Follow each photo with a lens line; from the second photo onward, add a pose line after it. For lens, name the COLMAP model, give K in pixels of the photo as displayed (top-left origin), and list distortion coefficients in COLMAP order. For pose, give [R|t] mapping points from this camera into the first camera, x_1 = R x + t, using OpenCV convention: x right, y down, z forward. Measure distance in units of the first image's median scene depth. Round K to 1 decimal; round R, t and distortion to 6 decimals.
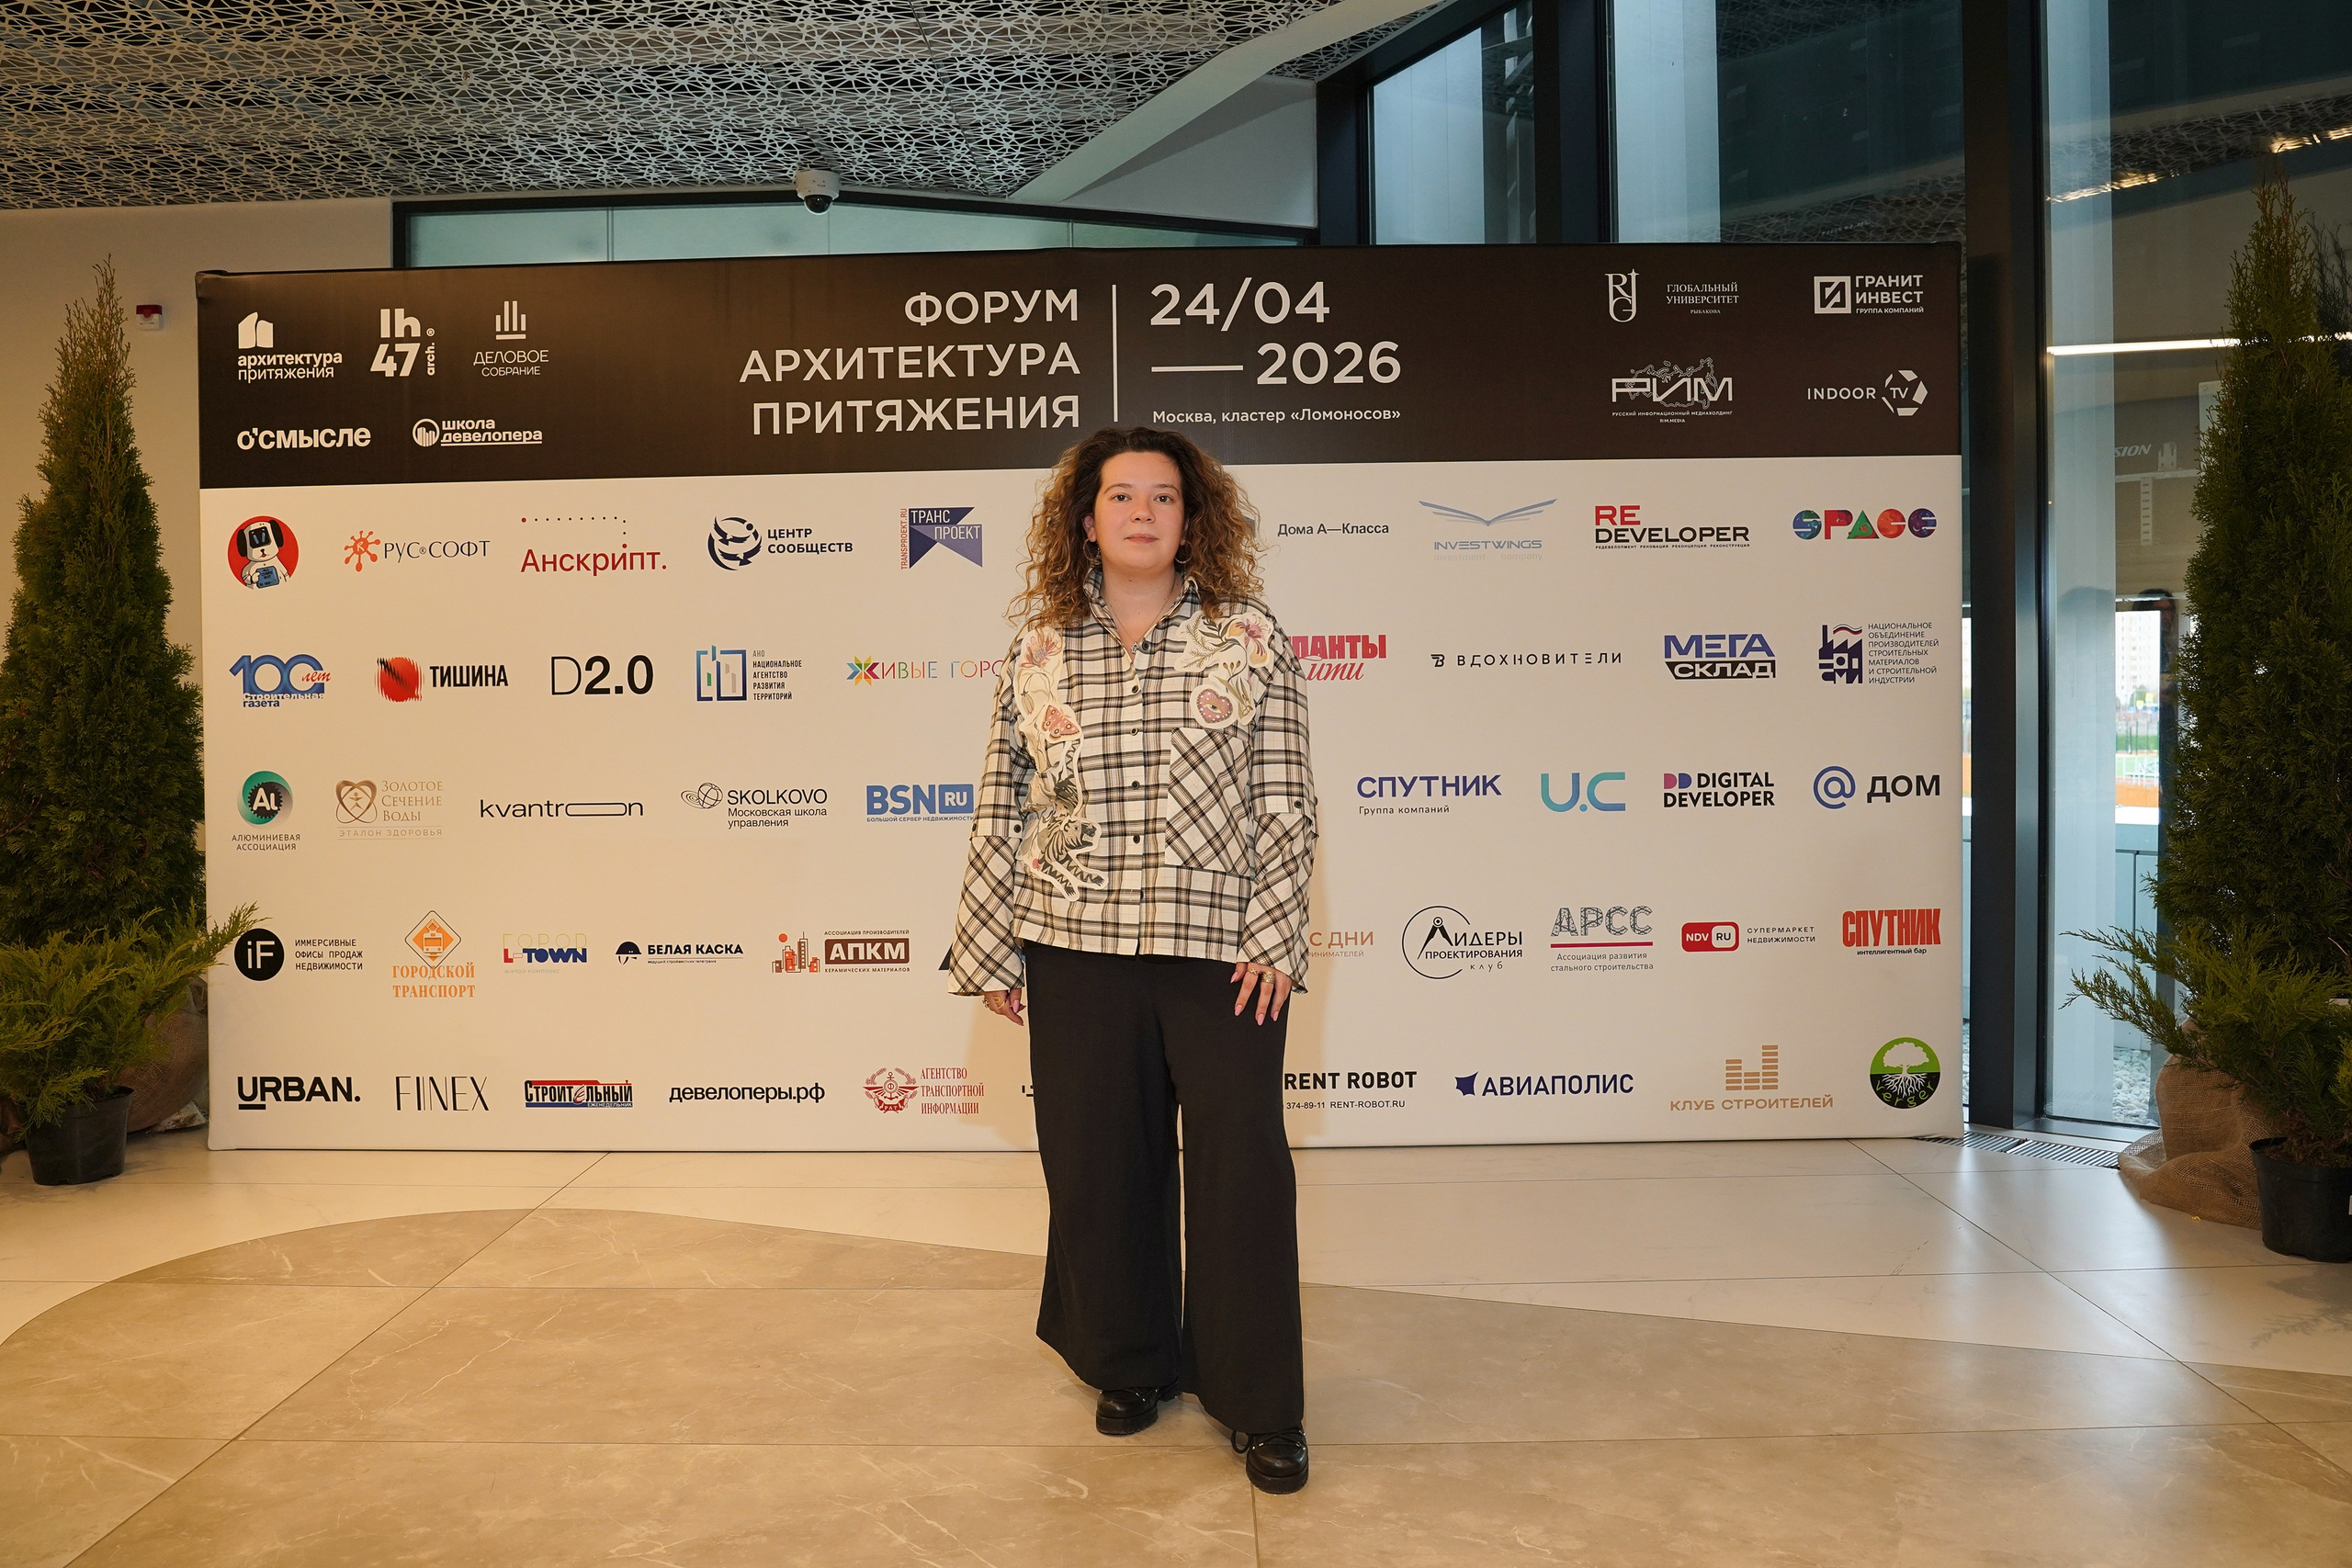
lens RADIAL K [[1898.4, 0, 1171.5], [0, 1898.4, 772.8], [0, 0, 1]] dist [-0.102489, 0.064697]
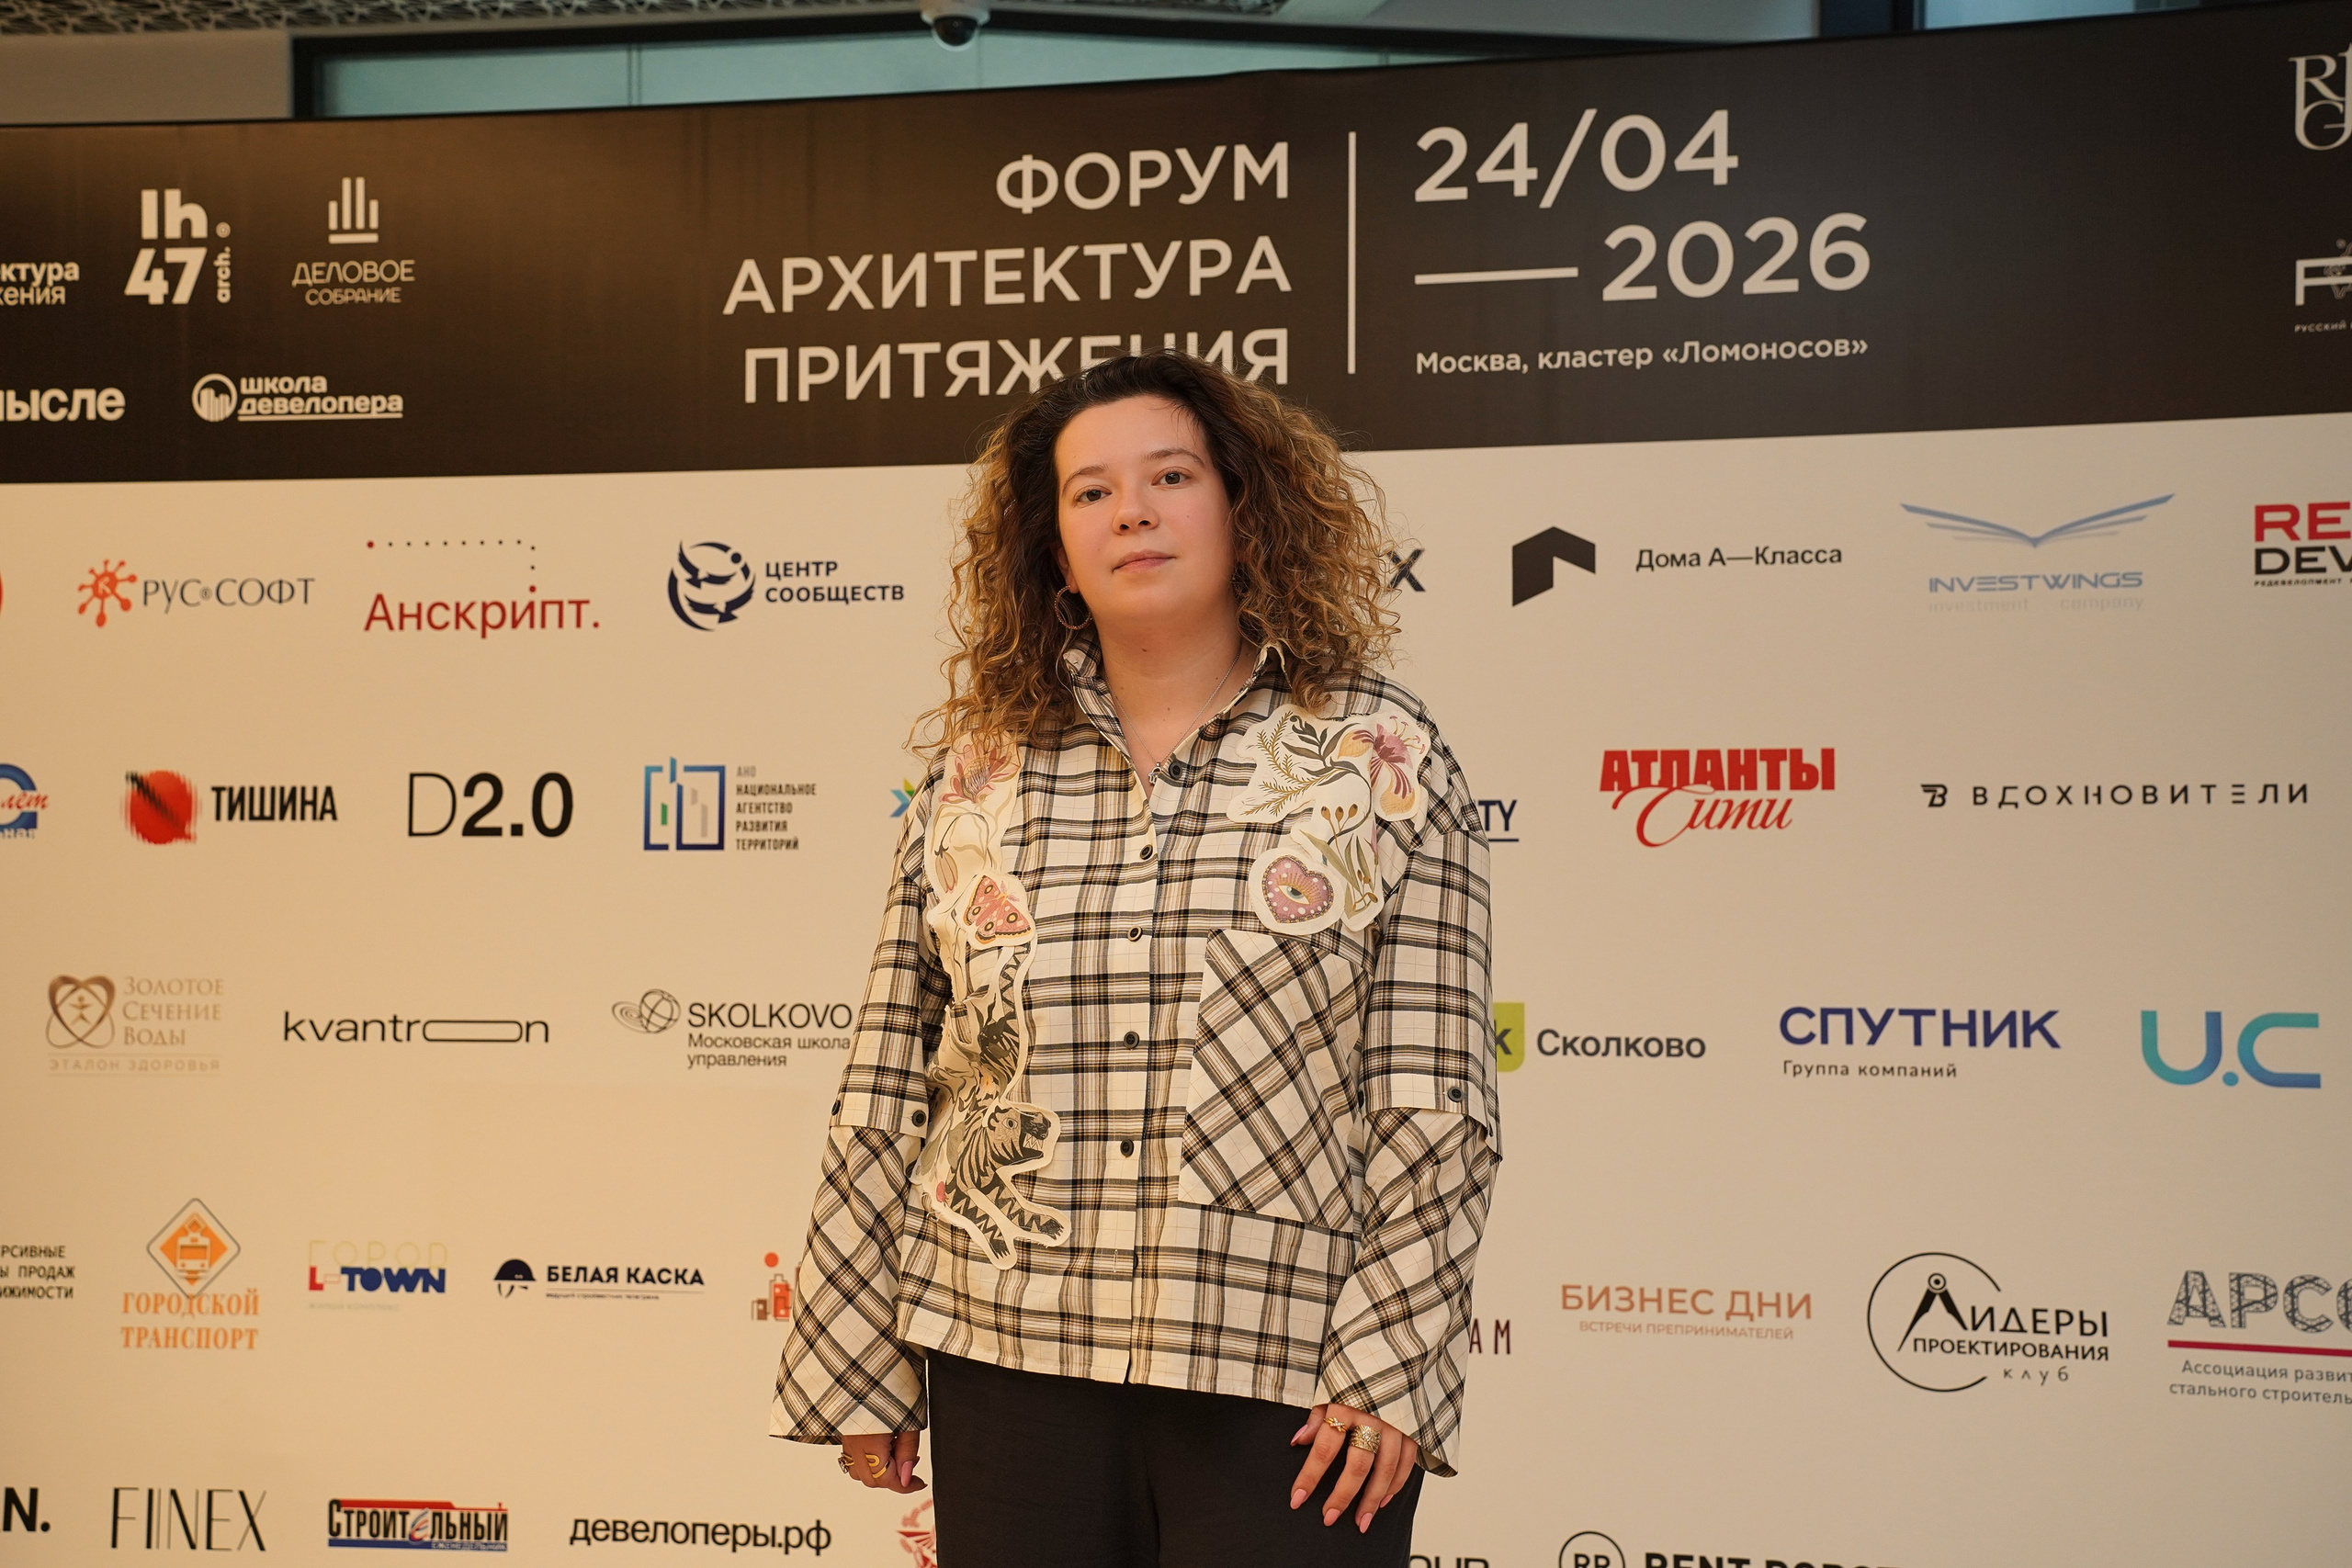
lens RADIAL K [[2871.1, 0, 1170.8], [0, 2871.1, 772.3], [0, 0, 1]] dist [0.171540, 0.000000]
pose [[0.981829, 0.008367, -0.189582, 0.083218], [-0.019846, 0.998076, -0.058733, -0.012573], [0.188726, 0.061428, 0.980107, 0.140605]]
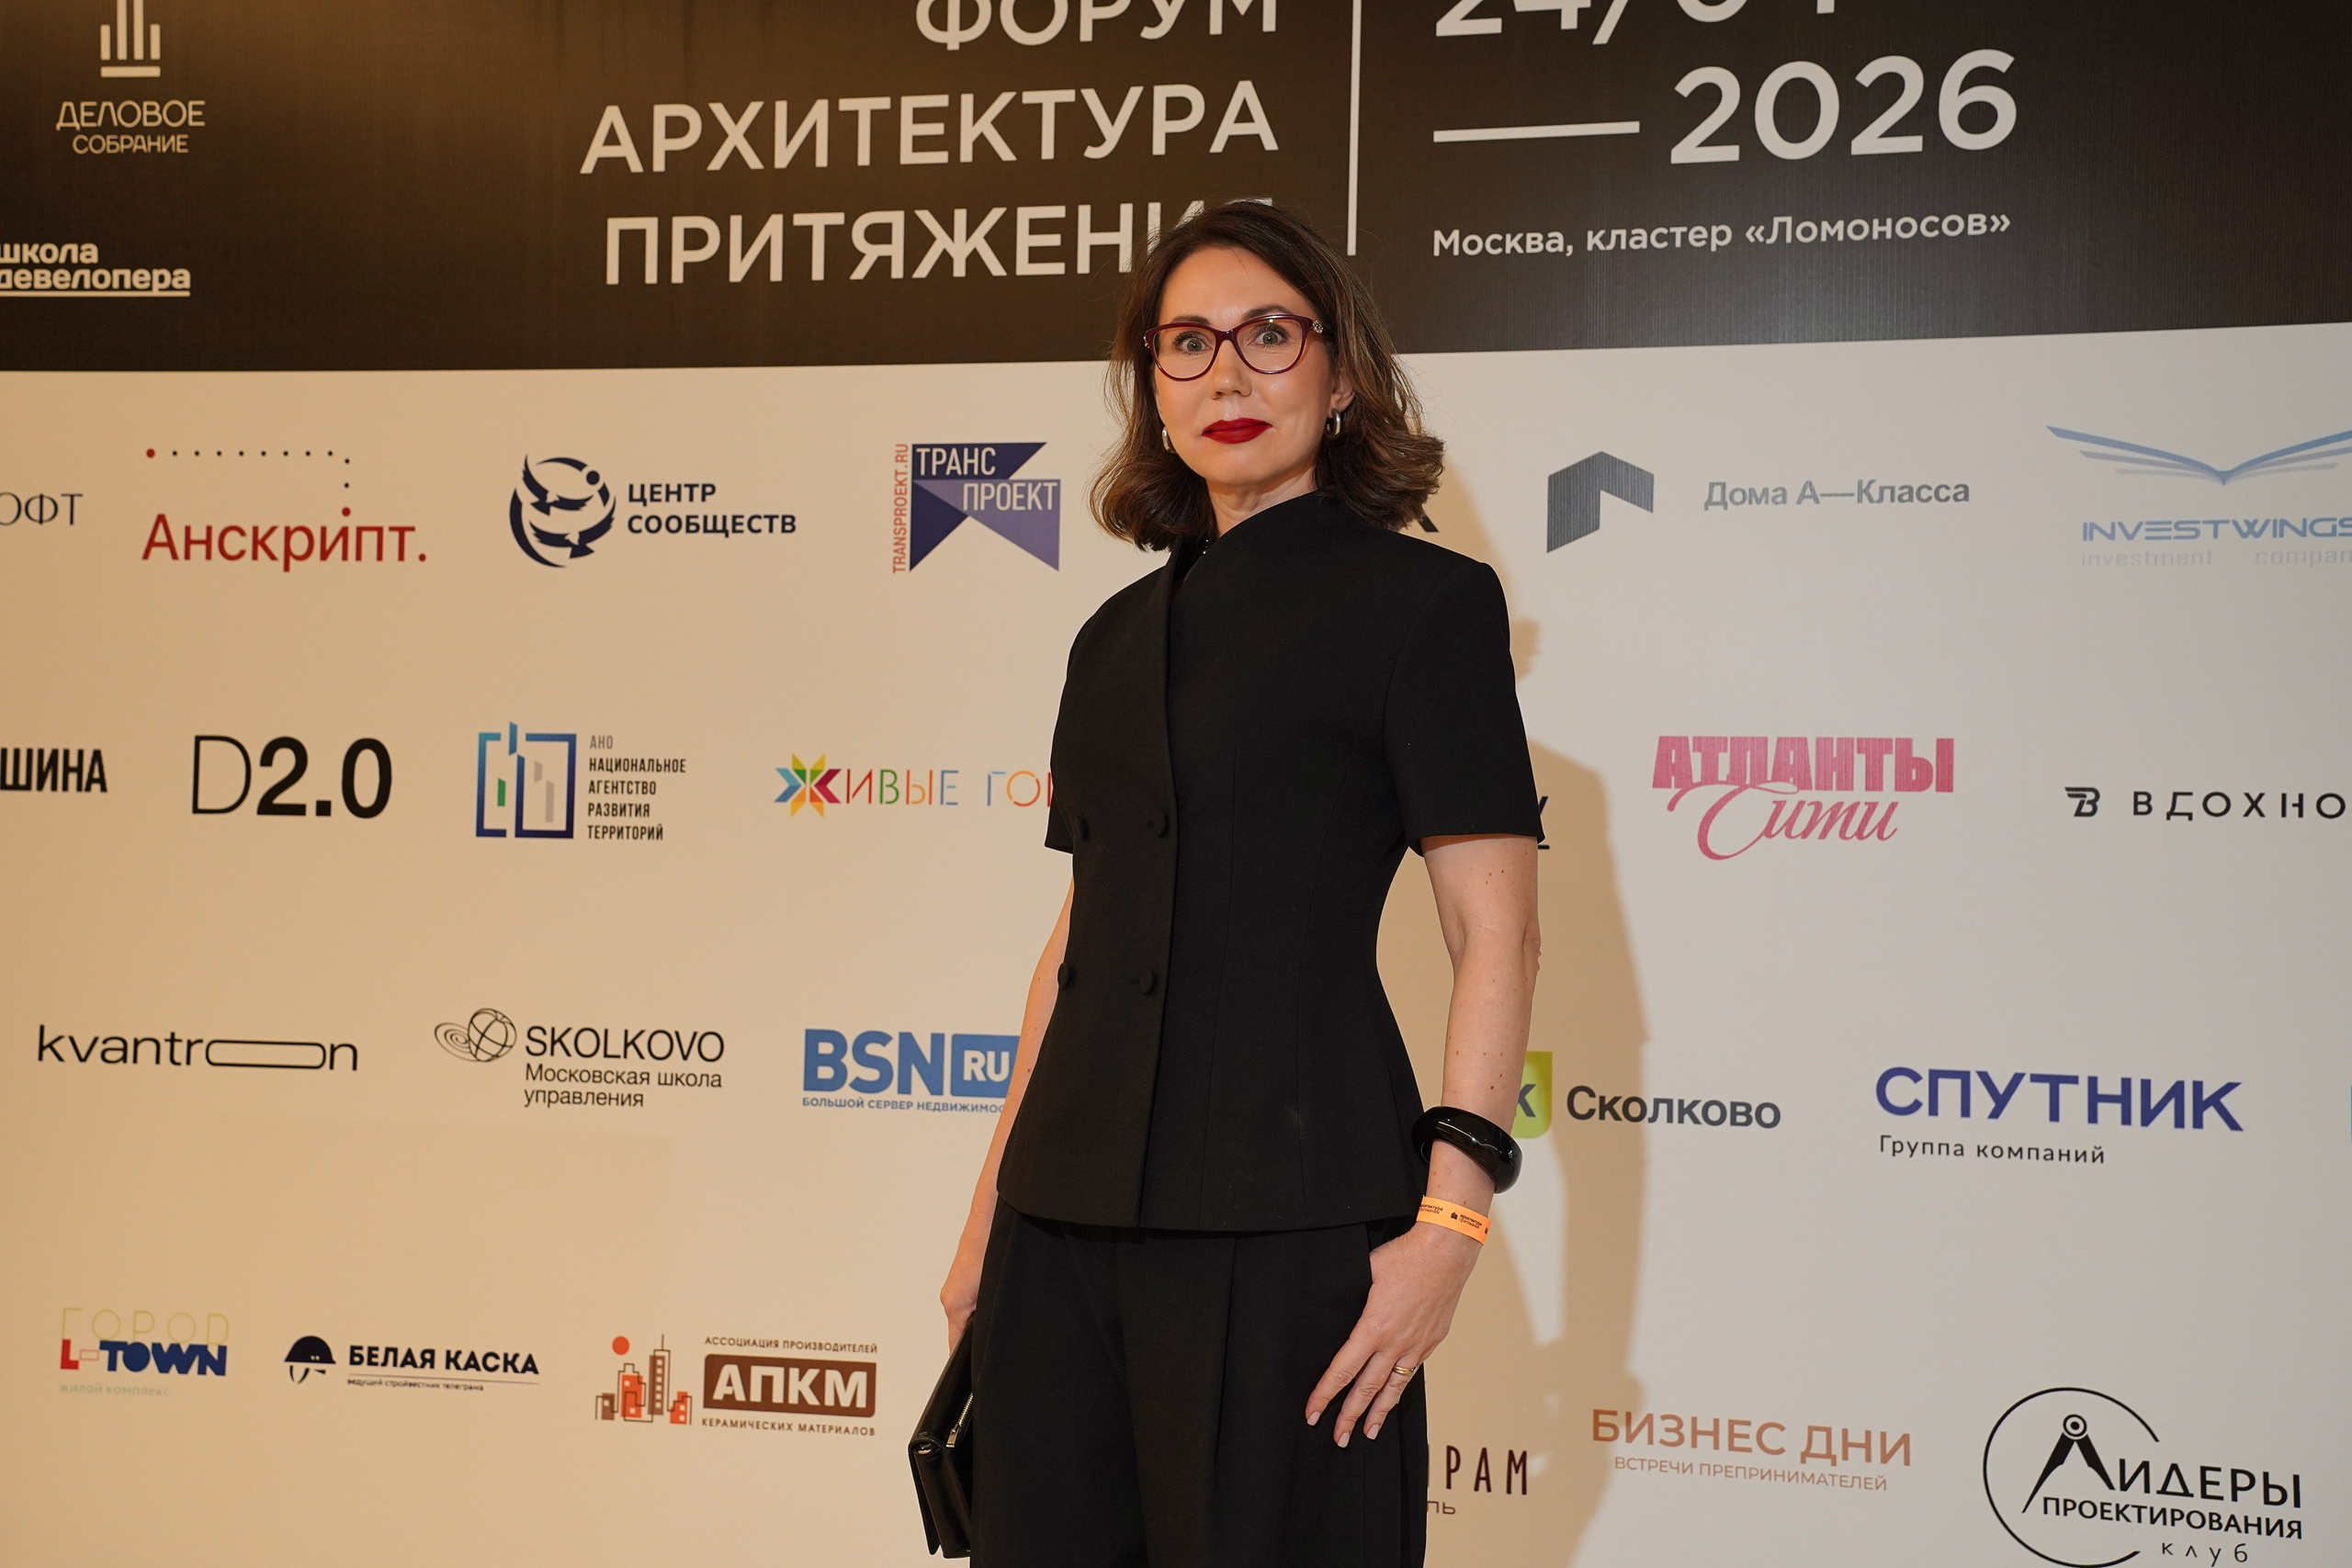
lens RADIAL K [[2978.2, 0, 1175.2], [0, 2978.2, 770.5], [0, 0, 1]] dist [0.205577, 0.000000]
pose [[0.973660, 0.028603, -0.226203, 0.095914], [-0.037611, 0.998658, -0.035614, -0.034369], [0.224880, 0.043184, 0.973429, 0.292012]]
